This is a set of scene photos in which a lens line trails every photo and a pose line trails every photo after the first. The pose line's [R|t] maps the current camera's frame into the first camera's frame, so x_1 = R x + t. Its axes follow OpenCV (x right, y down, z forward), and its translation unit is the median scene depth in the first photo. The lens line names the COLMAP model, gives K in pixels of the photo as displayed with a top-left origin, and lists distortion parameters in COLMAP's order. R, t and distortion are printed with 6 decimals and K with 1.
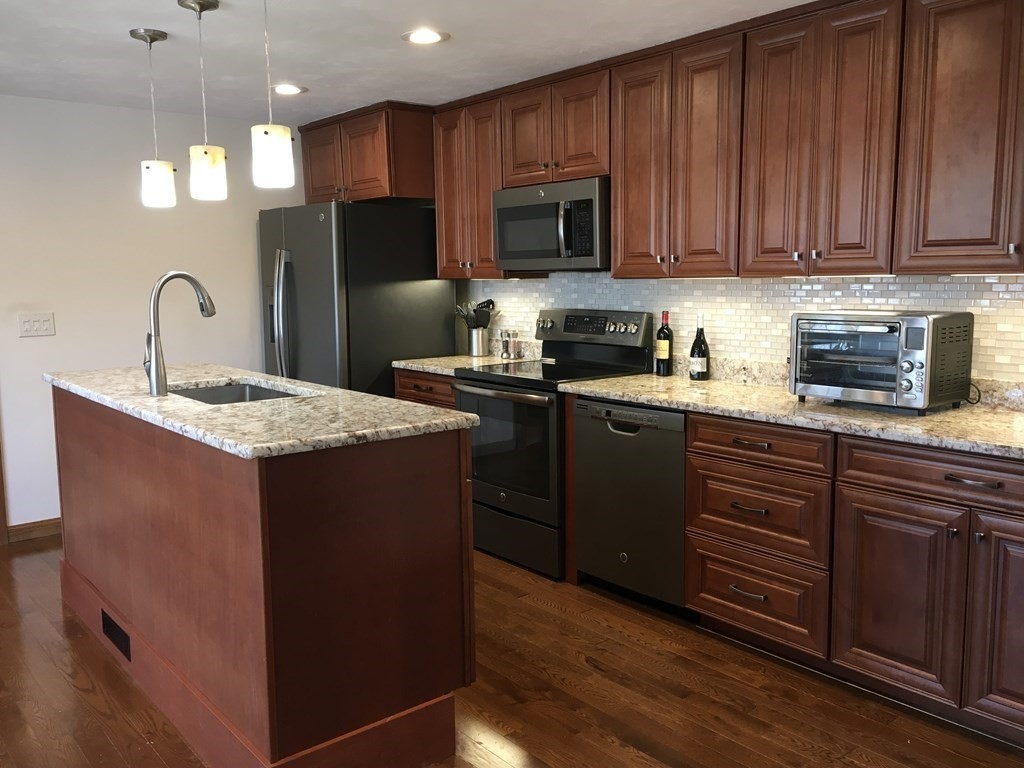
lens RADIAL K [[870.9, 0, 509.1], [0, 870.9, 382.7], [0, 0, 1]] dist [0.102817, -0.132795]
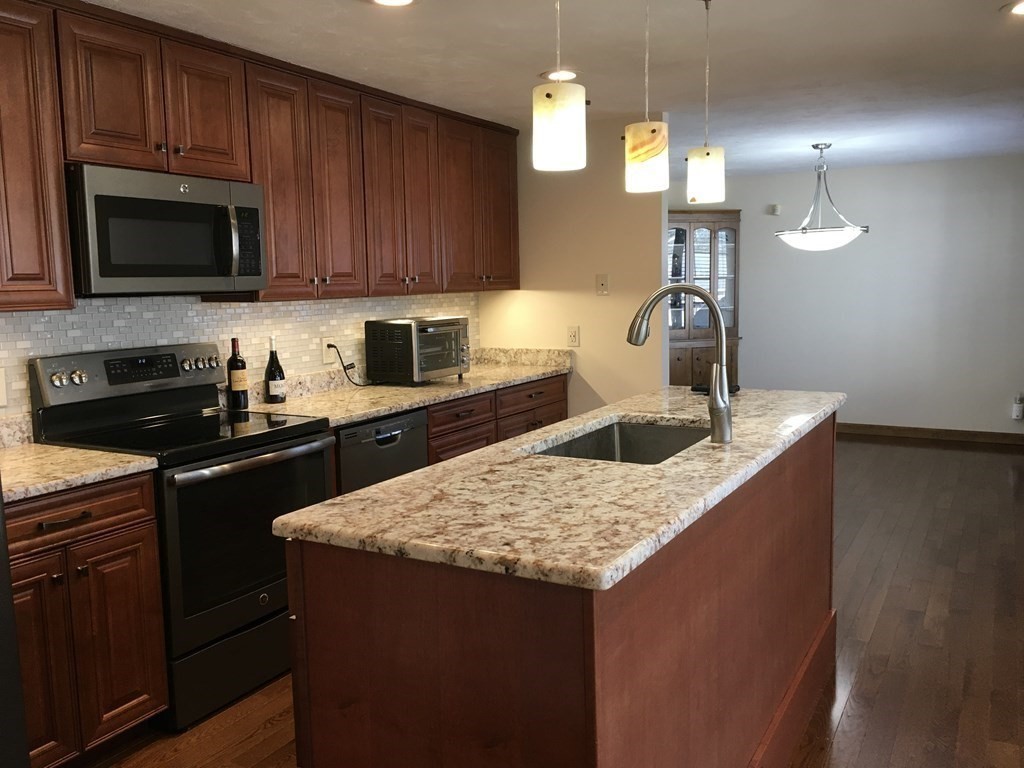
lens RADIAL K [[870.9, 0, 509.1], [0, 870.9, 382.7], [0, 0, 1]] dist [0.102817, -0.132795]
pose [[-0.364191, -0.089762, 0.926988, -0.836468], [0.141485, 0.978459, 0.150332, -0.144114], [-0.920514, 0.185904, -0.343646, 1.145551]]
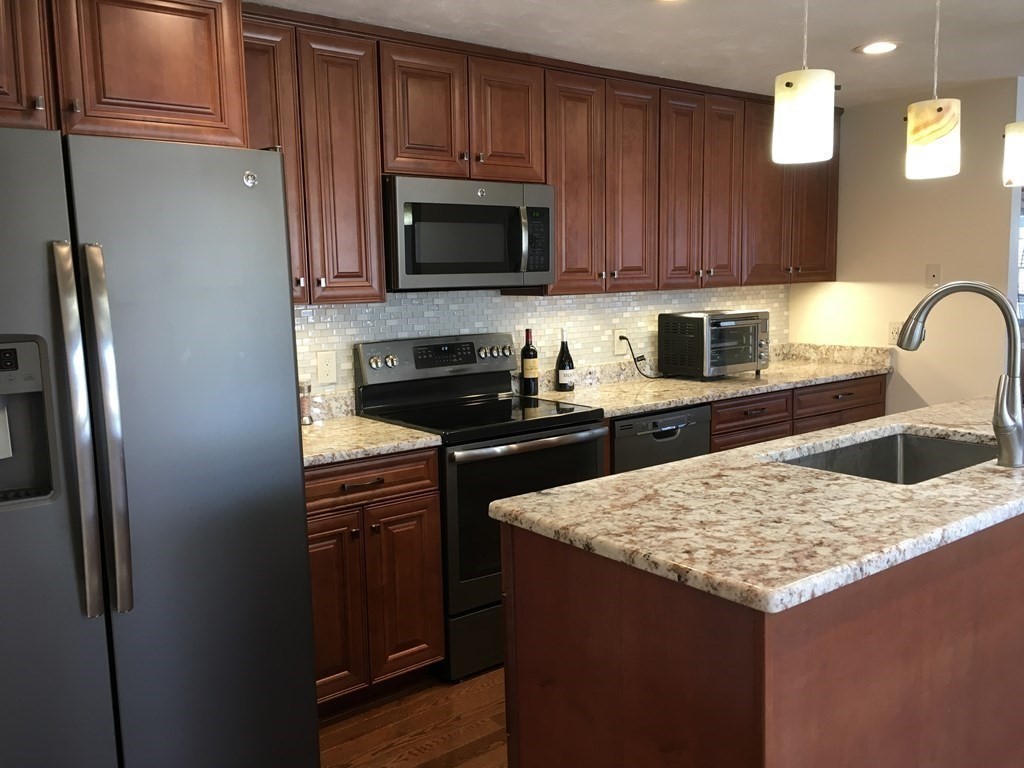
lens RADIAL K [[870.9, 0, 509.1], [0, 870.9, 382.7], [0, 0, 1]] dist [0.102817, -0.132795]
pose [[0.016436, -0.111377, 0.993642, -0.857851], [0.146632, 0.983301, 0.107792, -0.141507], [-0.989055, 0.143928, 0.032492, 1.079433]]
